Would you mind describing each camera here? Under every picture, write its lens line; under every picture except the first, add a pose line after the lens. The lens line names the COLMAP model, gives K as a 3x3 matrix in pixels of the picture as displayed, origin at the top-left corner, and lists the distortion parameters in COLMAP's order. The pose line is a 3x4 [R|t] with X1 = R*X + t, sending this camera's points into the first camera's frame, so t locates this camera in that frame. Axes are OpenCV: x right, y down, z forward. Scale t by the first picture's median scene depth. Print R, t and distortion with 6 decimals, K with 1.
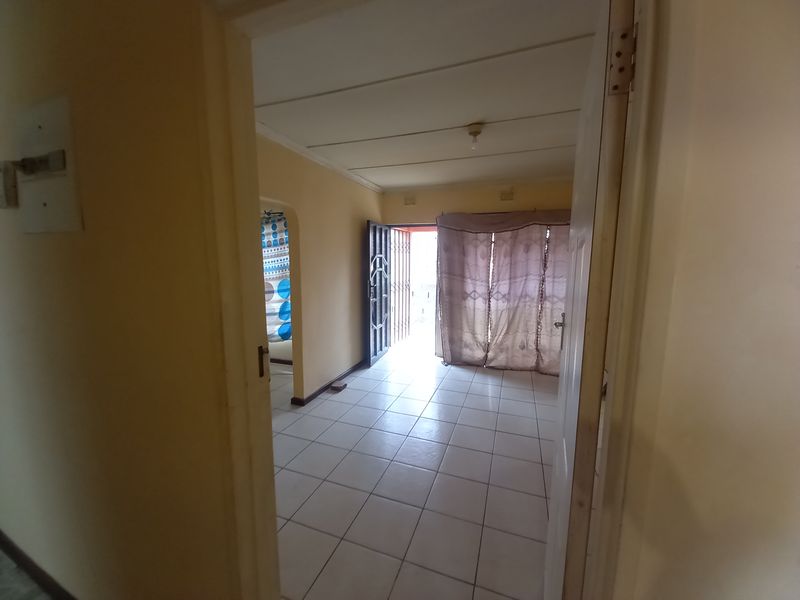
lens RADIAL K [[317.1, 0, 400.0], [0, 317.1, 300.0], [0, 0, 1]] dist [-0.000051, -0.000018]
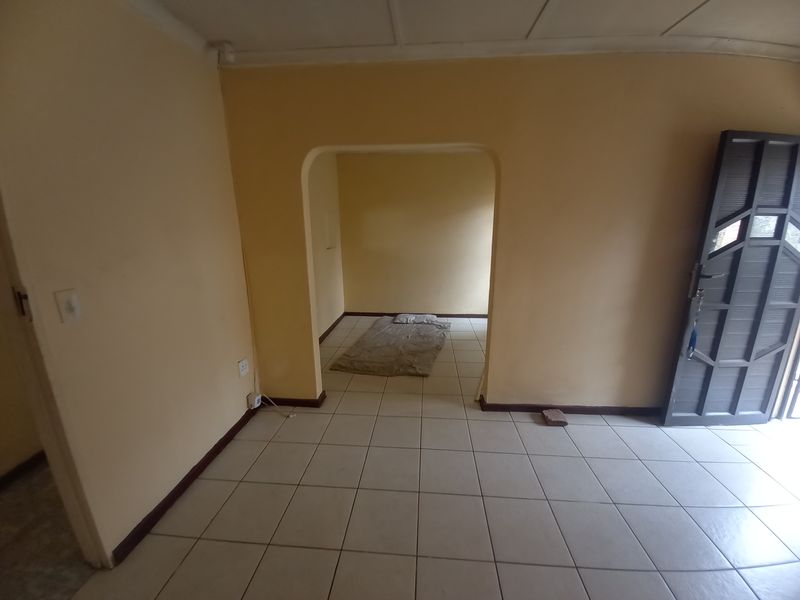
lens RADIAL K [[315.0, 0, 401.3], [0, 315.0, 302.5], [0, 0, 1]] dist [0.000427, -0.011243]
pose [[0.268501, 0.224174, -0.936832, 0.252724], [-0.110848, 0.973274, 0.201124, -0.051577], [0.956880, 0.049844, 0.286174, 0.457083]]
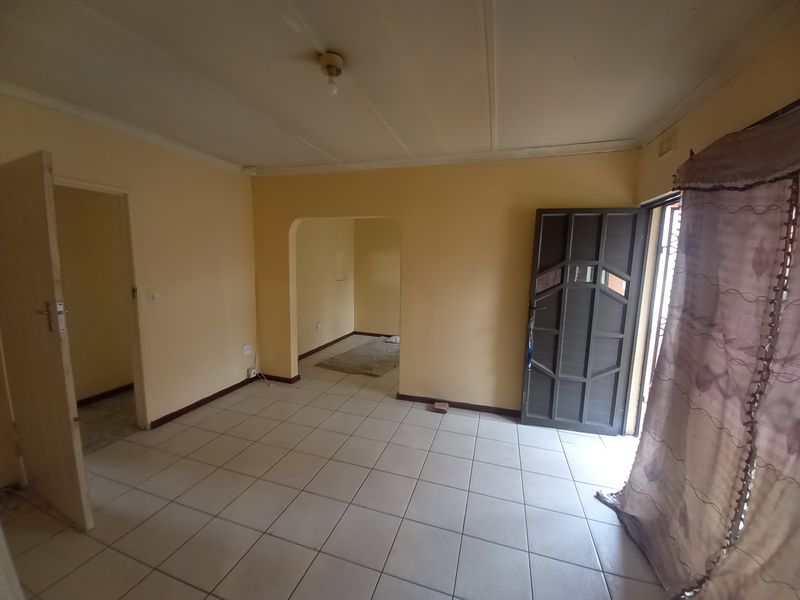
lens RADIAL K [[317.1, 0, 400.0], [0, 317.1, 300.0], [0, 0, 1]] dist [-0.000051, -0.000018]
pose [[0.041519, 0.117098, -0.992252, 0.592110], [-0.143029, 0.983577, 0.110090, -0.098747], [0.988847, 0.137350, 0.057586, 0.726522]]
